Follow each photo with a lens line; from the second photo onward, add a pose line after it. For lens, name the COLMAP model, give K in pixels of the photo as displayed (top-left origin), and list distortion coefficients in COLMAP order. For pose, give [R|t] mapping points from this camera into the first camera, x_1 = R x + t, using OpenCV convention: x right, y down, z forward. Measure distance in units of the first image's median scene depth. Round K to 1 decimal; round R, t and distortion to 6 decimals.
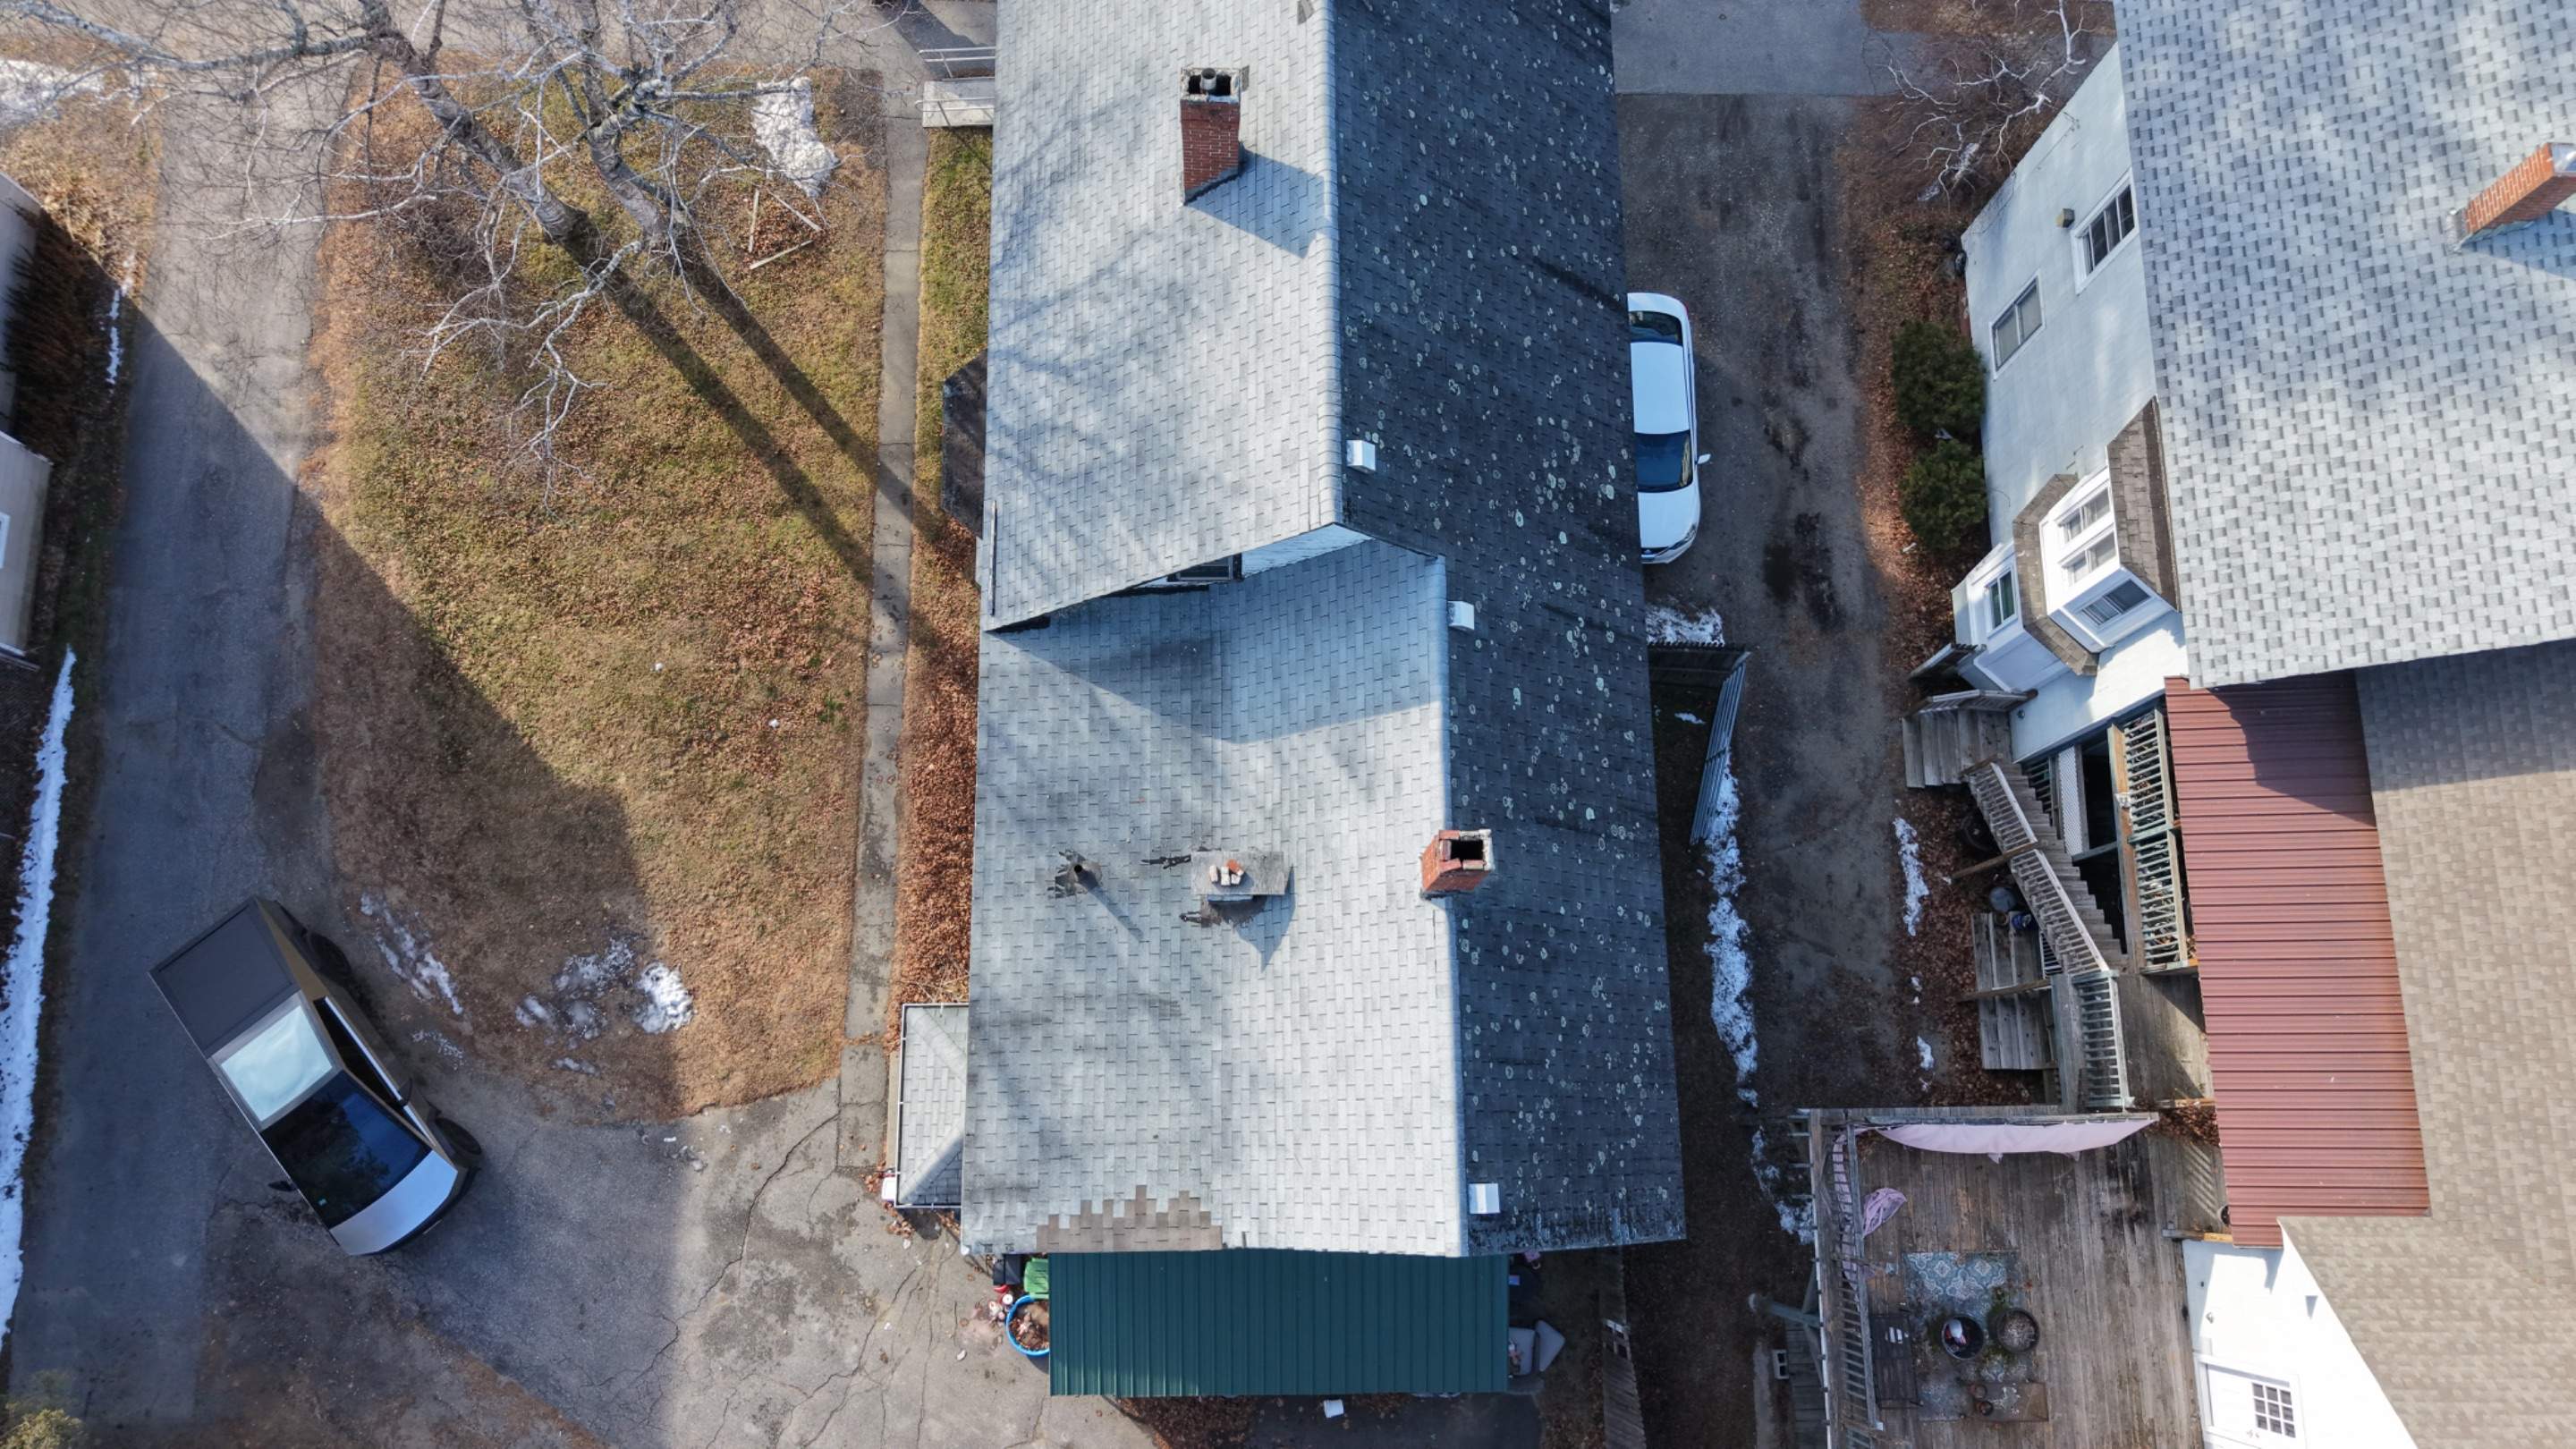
lens RADIAL K [[1715.6, 0, 1283.3], [0, 1715.6, 733.6], [0, 0, 1]] dist [-0.002017, 0.005145]
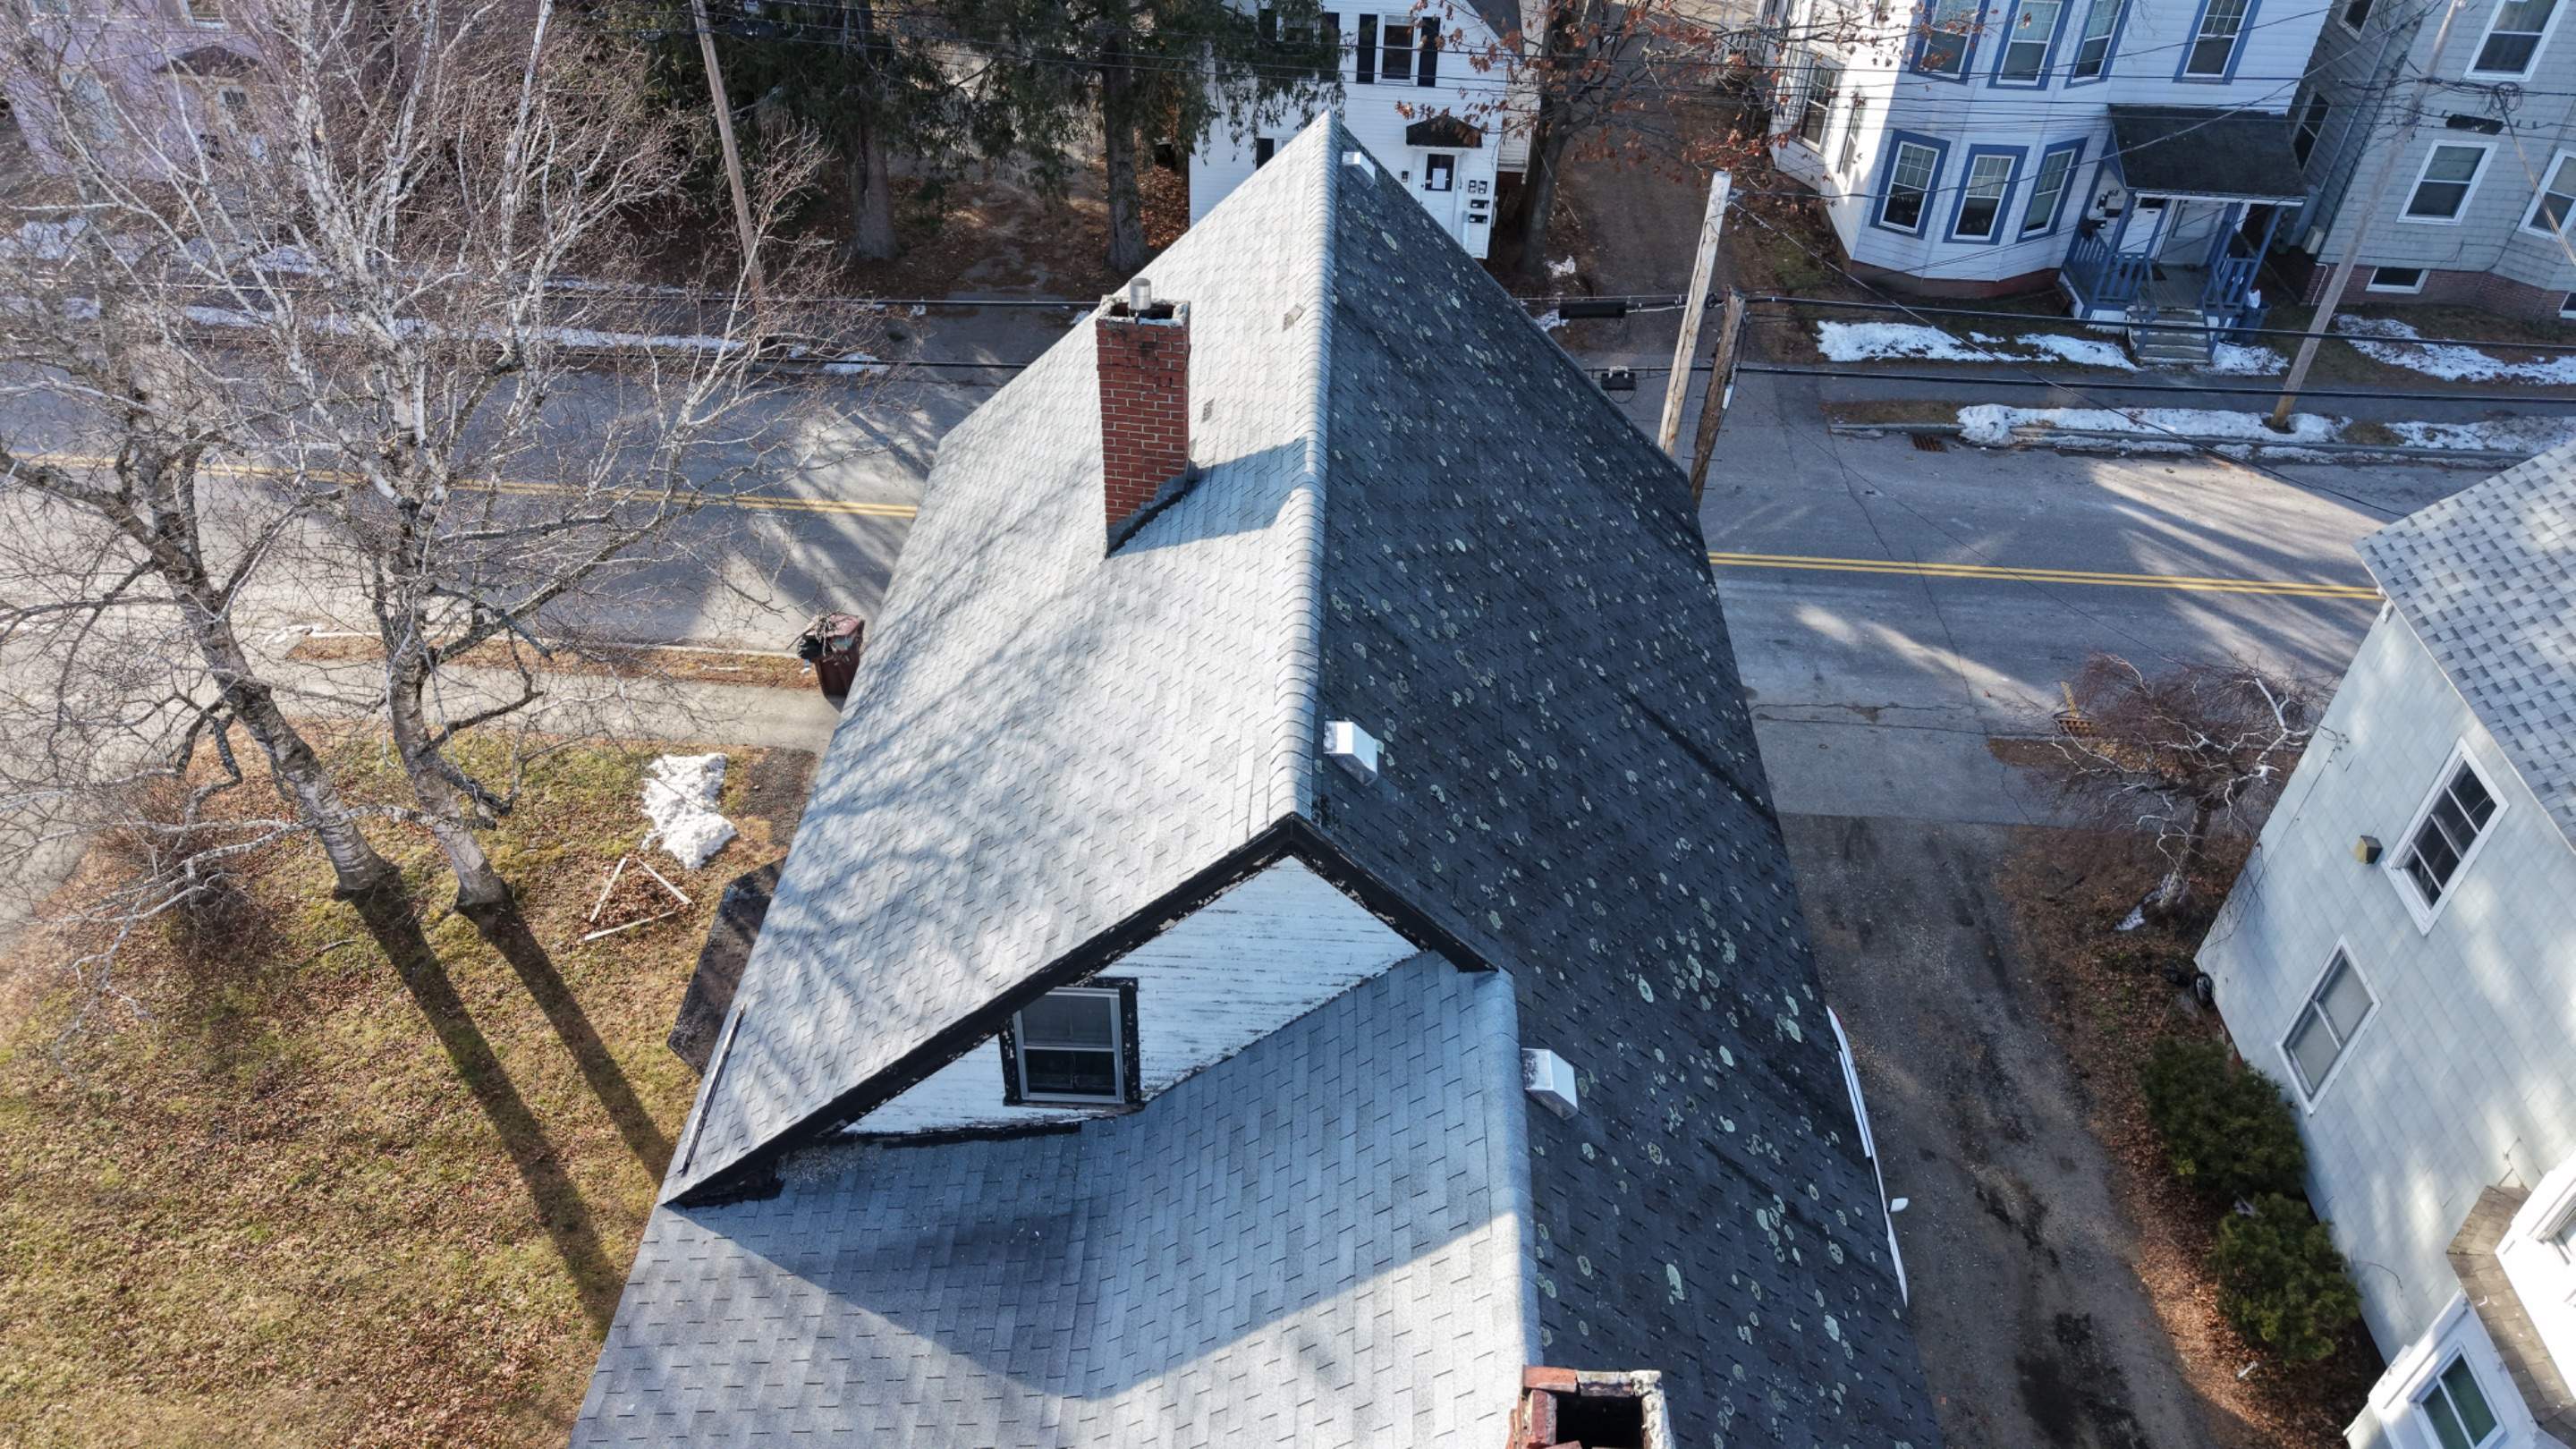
lens RADIAL K [[1715.6, 0, 1282.7], [0, 1715.6, 729.9], [0, 0, 1]] dist [-0.002017, 0.005145]
pose [[0.998736, 0.029722, -0.040535, 0.028406], [-0.048032, 0.802021, -0.595362, 0.097693], [0.014815, 0.596556, 0.802434, 0.352374]]
